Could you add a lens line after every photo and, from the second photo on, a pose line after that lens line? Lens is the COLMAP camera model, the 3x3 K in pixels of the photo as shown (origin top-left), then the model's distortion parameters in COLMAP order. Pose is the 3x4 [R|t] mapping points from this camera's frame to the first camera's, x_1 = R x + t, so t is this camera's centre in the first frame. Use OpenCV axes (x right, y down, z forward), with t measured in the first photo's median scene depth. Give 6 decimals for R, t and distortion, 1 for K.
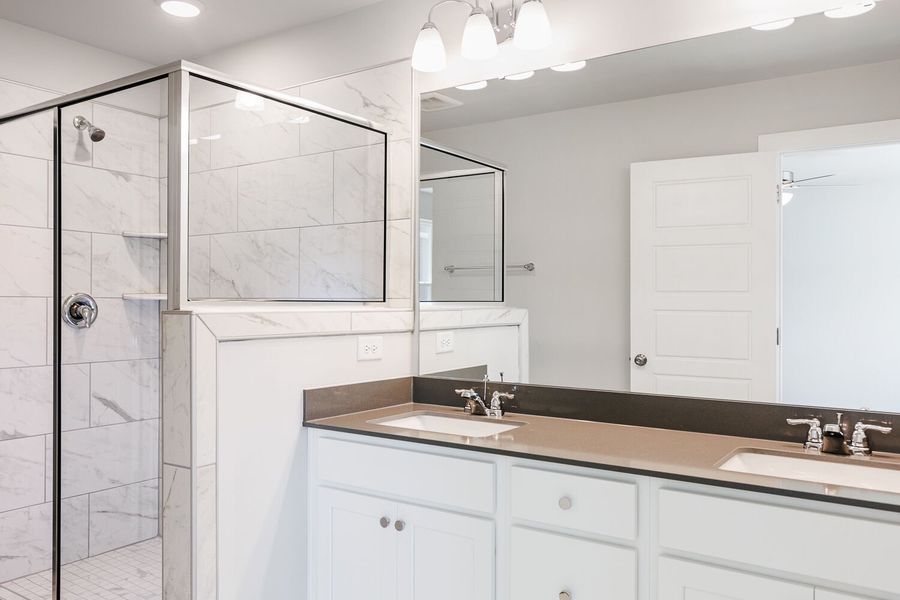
lens RADIAL K [[717.2, 0, 450.1], [0, 717.2, 305.0], [0, 0, 1]] dist [0.008052, -0.004797]
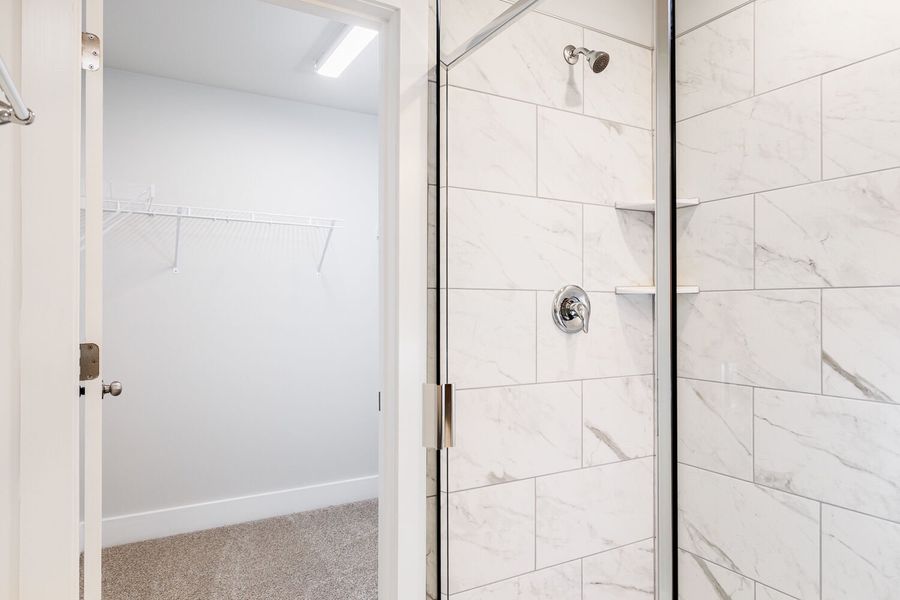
lens RADIAL K [[623.9, 0, 447.1], [0, 623.9, 303.5], [0, 0, 1]] dist [-0.002246, -0.003799]
pose [[0.884652, -0.005943, -0.466215, -0.321359], [0.002209, 0.999961, -0.008556, 0.007177], [0.466247, 0.006539, 0.884630, 0.366049]]
